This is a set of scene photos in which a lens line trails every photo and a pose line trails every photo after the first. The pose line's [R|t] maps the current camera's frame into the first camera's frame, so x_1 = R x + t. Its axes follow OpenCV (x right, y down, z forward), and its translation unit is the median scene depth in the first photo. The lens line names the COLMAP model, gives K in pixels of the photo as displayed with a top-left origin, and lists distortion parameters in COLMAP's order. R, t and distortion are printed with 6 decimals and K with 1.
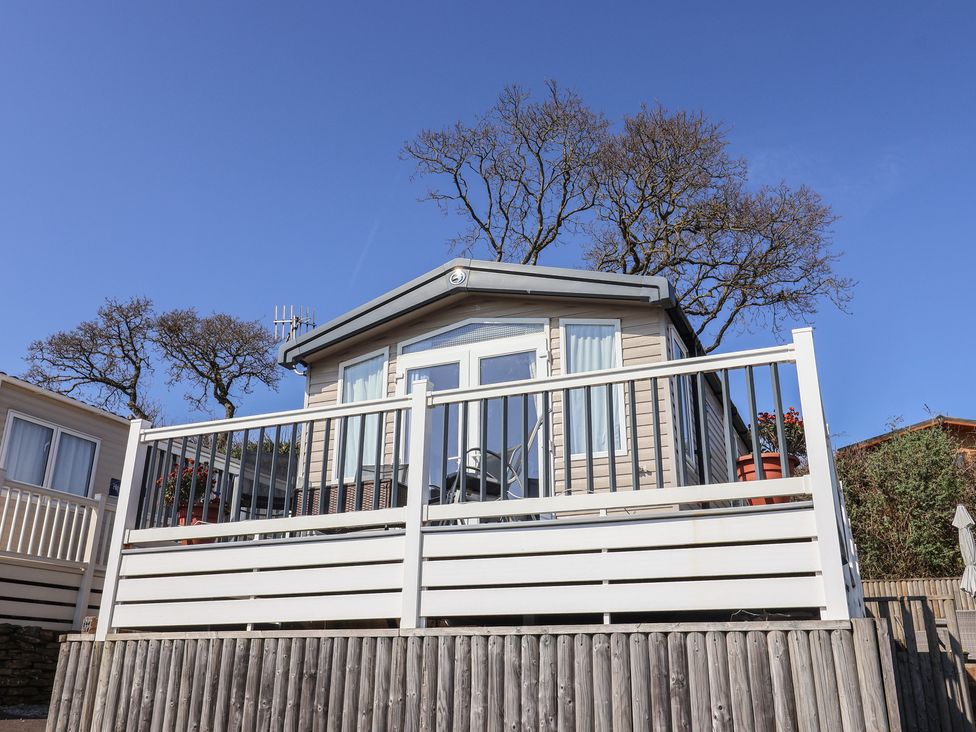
lens RADIAL K [[815.6, 0, 494.4], [0, 815.6, 374.2], [0, 0, 1]] dist [0.028229, -0.038338]
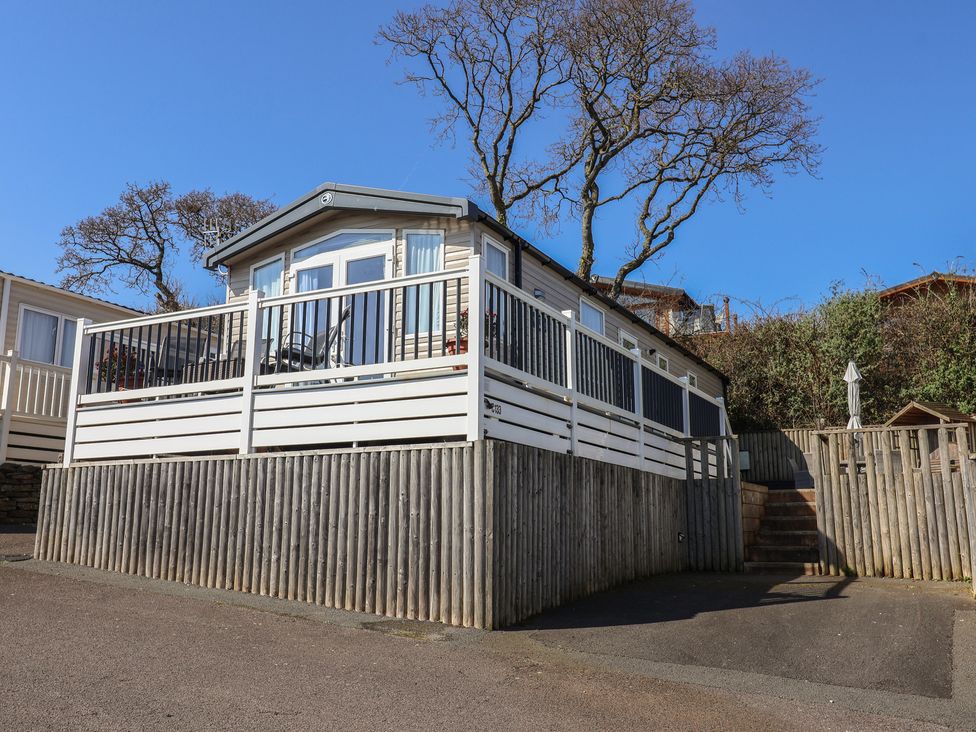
lens RADIAL K [[815.6, 0, 478.8], [0, 815.6, 366.4], [0, 0, 1]] dist [0.028229, -0.038338]
pose [[0.997220, -0.018529, -0.072176, 0.315442], [0.029627, 0.987331, 0.155886, -0.056985], [0.068374, -0.157591, 0.985135, -0.326357]]
